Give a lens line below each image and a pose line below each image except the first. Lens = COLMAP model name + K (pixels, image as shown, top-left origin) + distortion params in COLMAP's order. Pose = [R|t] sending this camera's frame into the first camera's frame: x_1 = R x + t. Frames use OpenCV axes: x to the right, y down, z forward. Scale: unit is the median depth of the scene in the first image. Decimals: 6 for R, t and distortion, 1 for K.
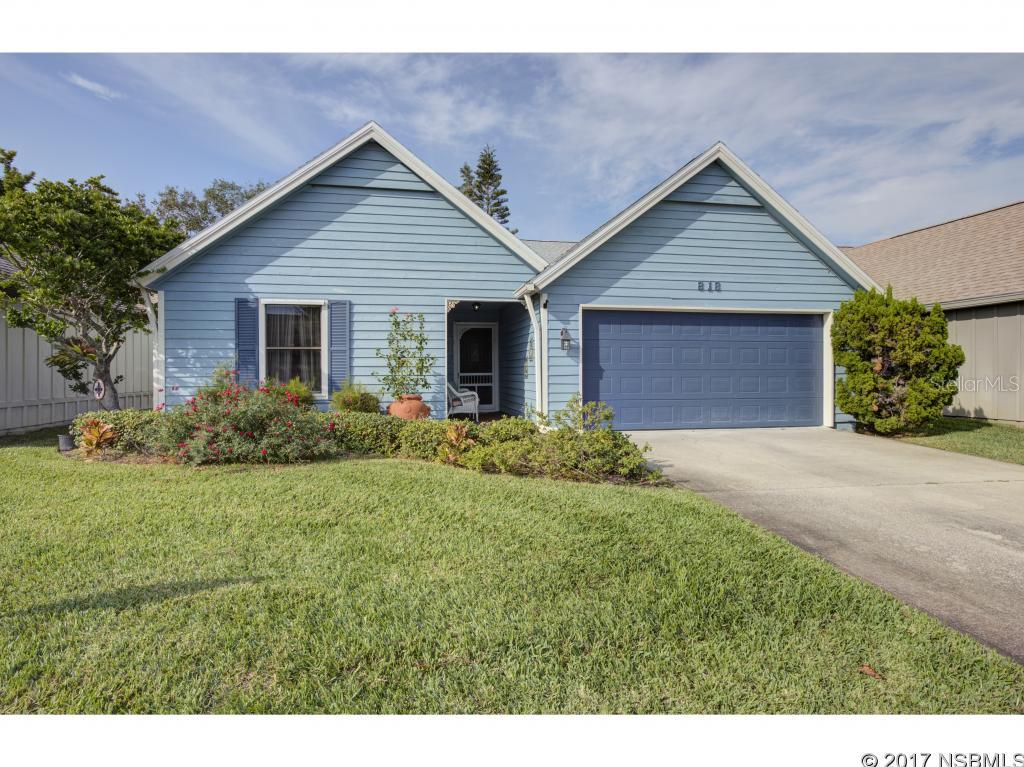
lens RADIAL K [[520.7, 0, 510.7], [0, 520.7, 380.0], [0, 0, 1]] dist [-0.001043, -0.000064]
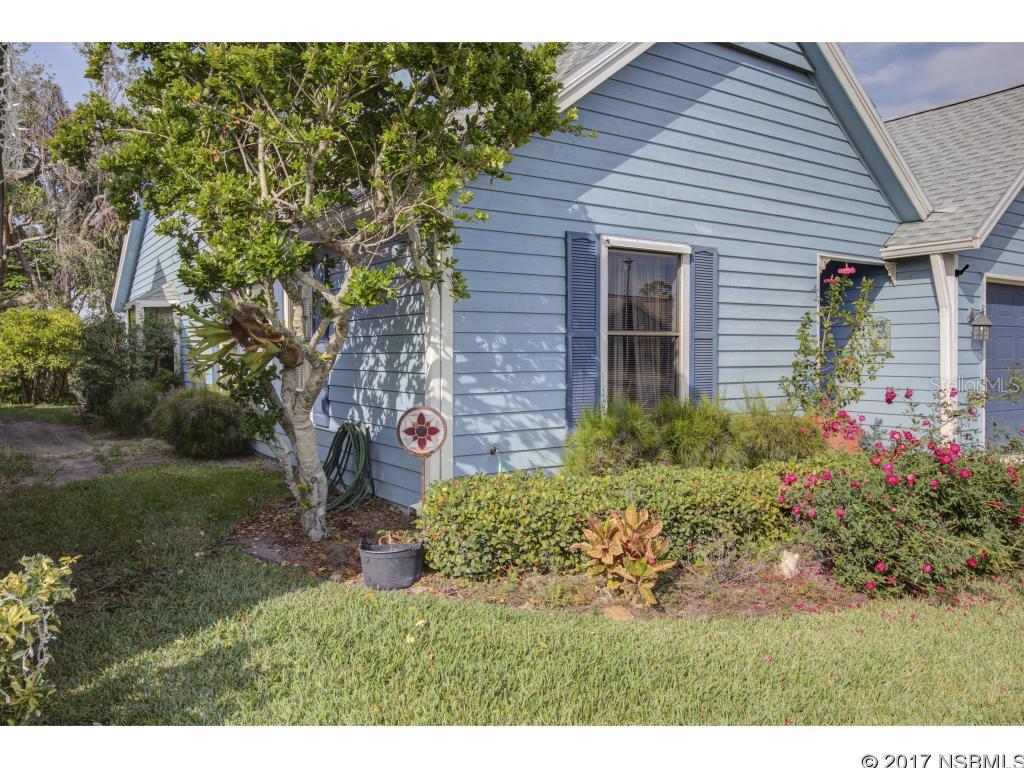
lens RADIAL K [[746.2, 0, 512.7], [0, 746.2, 382.0], [0, 0, 1]] dist [-0.005437, -0.000611]
pose [[0.905921, -0.018252, 0.423052, -0.865198], [0.006210, 0.999536, 0.029824, -0.035720], [-0.423400, -0.024390, 0.905614, 0.374623]]
